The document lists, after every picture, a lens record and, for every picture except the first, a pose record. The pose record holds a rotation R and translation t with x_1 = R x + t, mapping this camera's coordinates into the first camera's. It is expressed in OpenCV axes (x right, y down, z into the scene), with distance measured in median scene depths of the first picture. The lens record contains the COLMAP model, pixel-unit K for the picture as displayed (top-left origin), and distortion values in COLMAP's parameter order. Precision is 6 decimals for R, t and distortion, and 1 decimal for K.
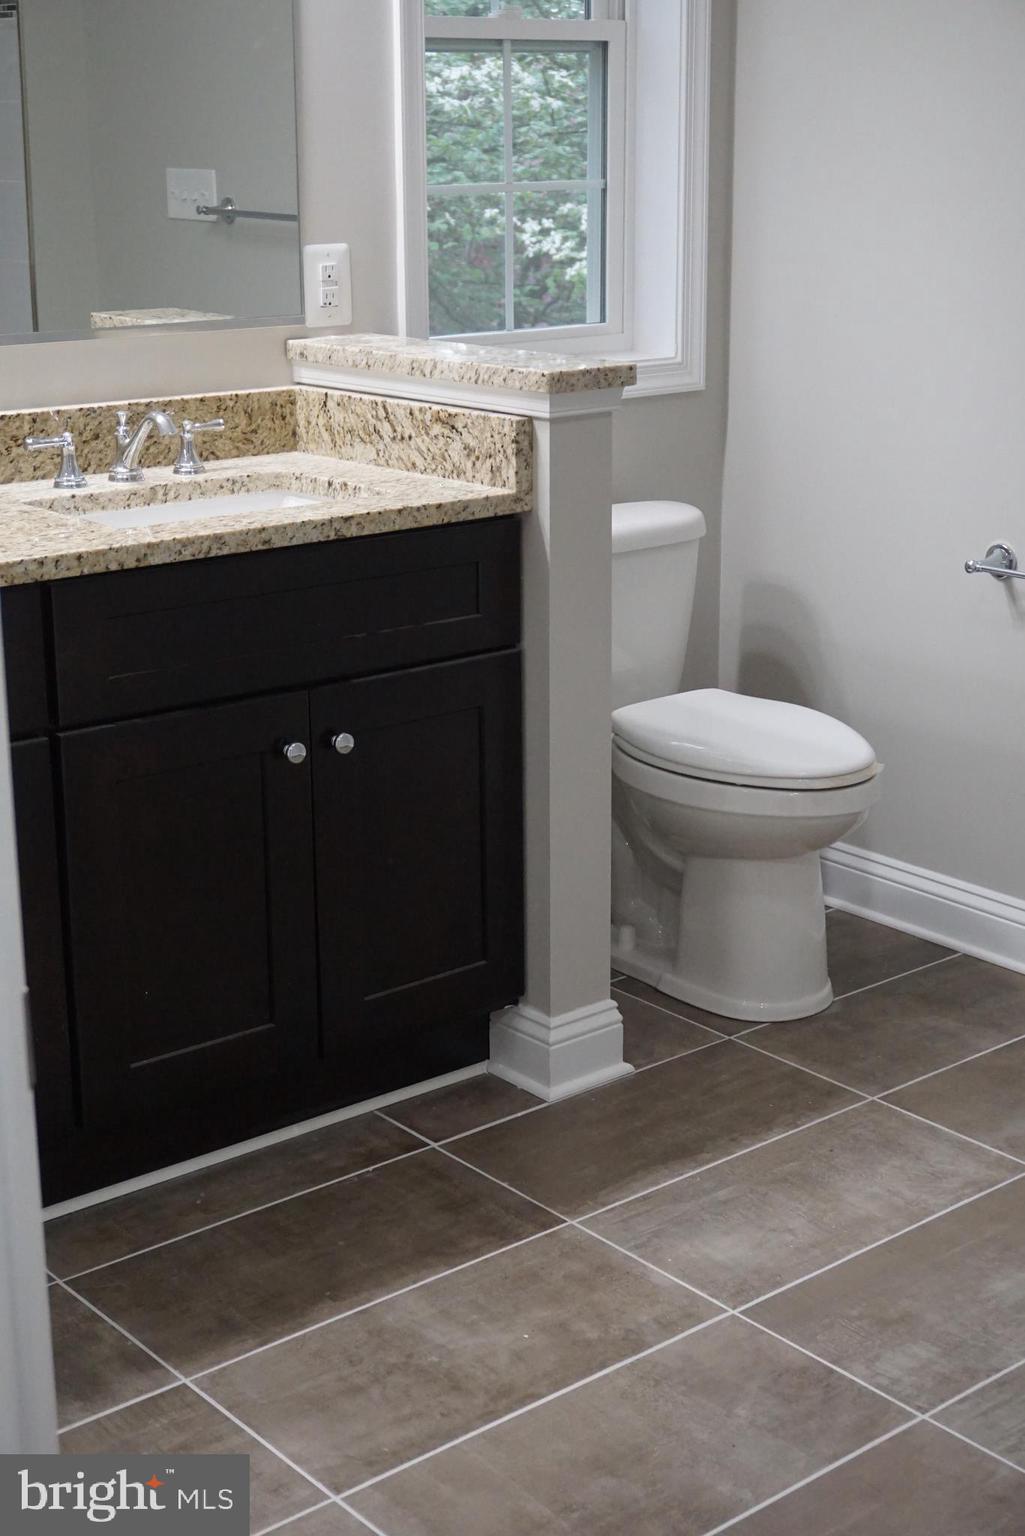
lens RADIAL K [[2243.1, 0, 513.1], [0, 2243.1, 758.2], [0, 0, 1]] dist [-0.004088, 0.000000]
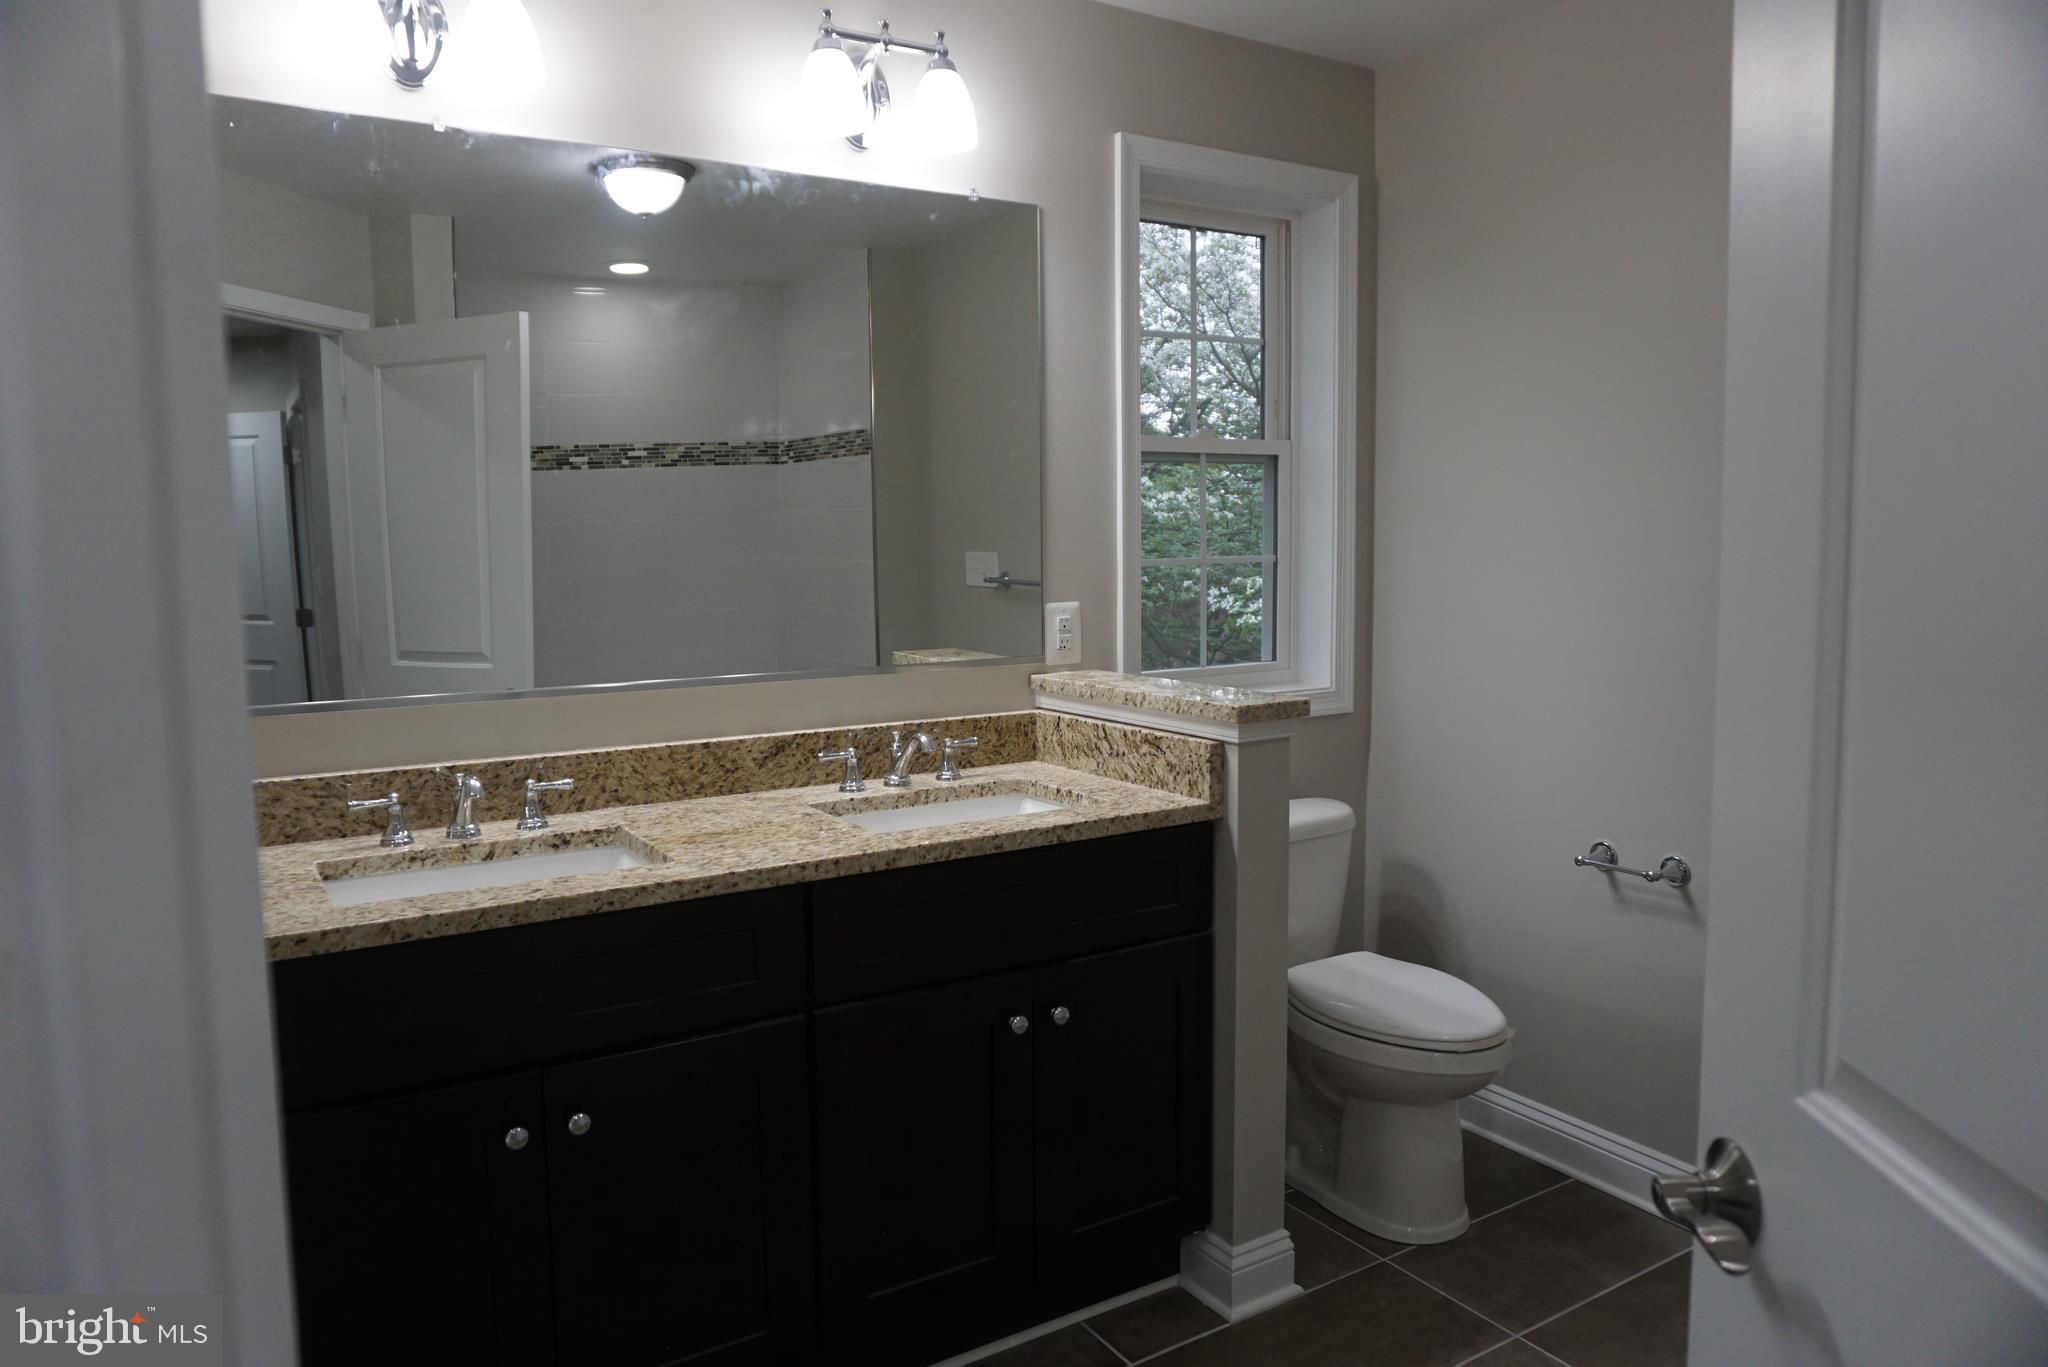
lens RADIAL K [[1351.3, 0, 1017.0], [0, 1351.3, 693.4], [0, 0, 1]] dist [-0.063662, 0.018467]
pose [[0.991060, 0.009722, -0.133062, -0.004980], [-0.030625, 0.987288, -0.155963, -0.055214], [0.129854, 0.158643, 0.978760, 0.242645]]
